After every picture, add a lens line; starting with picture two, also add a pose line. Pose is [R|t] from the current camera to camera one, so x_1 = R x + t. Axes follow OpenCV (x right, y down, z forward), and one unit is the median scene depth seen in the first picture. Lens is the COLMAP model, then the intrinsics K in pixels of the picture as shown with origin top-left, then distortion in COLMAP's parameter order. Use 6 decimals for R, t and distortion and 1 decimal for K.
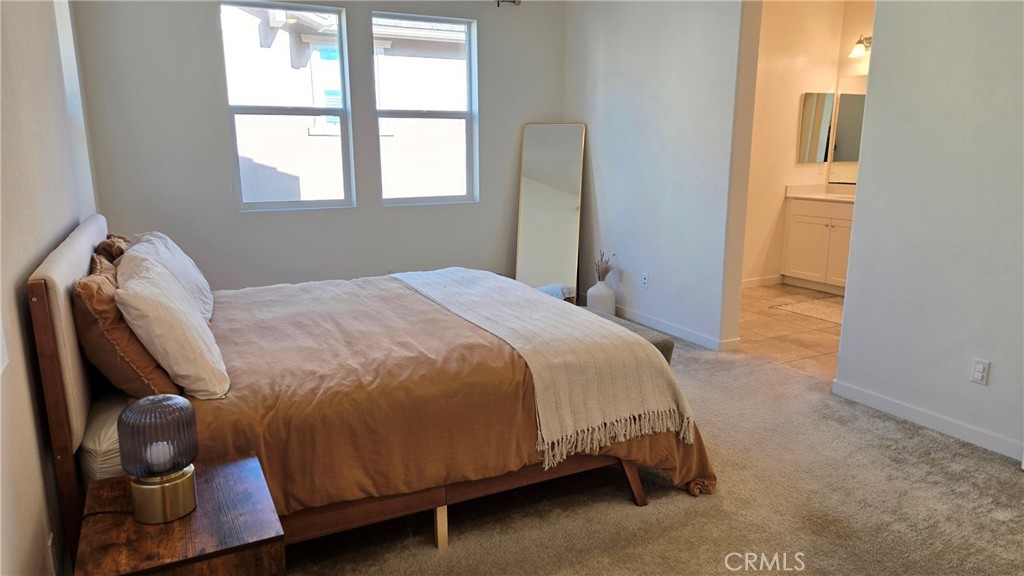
lens RADIAL K [[685.4, 0, 512.0], [0, 685.4, 288.0], [0, 0, 1]] dist [0.054061, -0.001015]
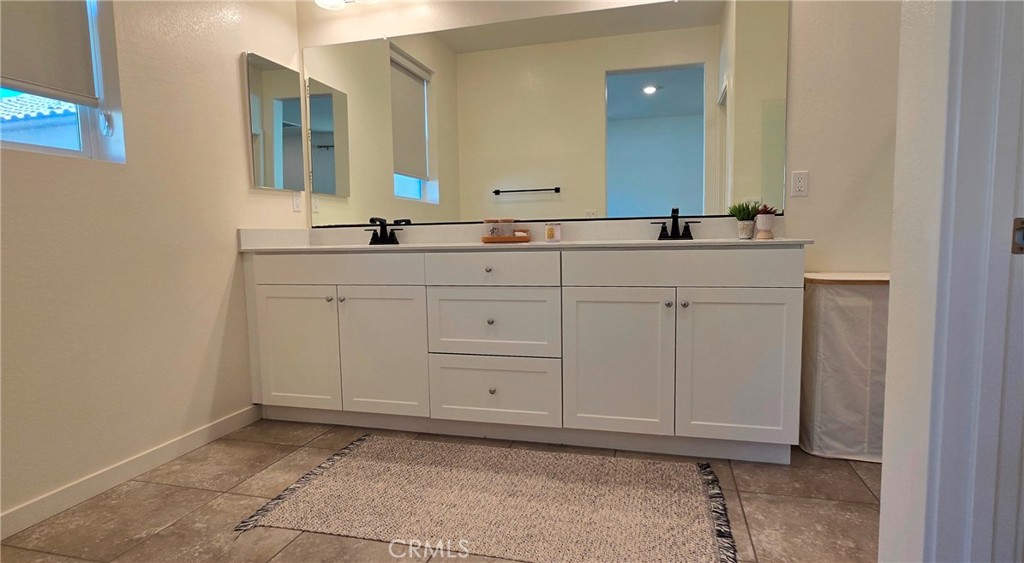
lens RADIAL K [[558.9, 0, 512.0], [0, 558.9, 281.5], [0, 0, 1]] dist [-0.002427, -0.000358]
pose [[0.677841, -0.075045, 0.731368, 0.232506], [0.173624, 0.982979, -0.060054, -0.052241], [-0.714413, 0.167690, 0.679333, 0.590411]]
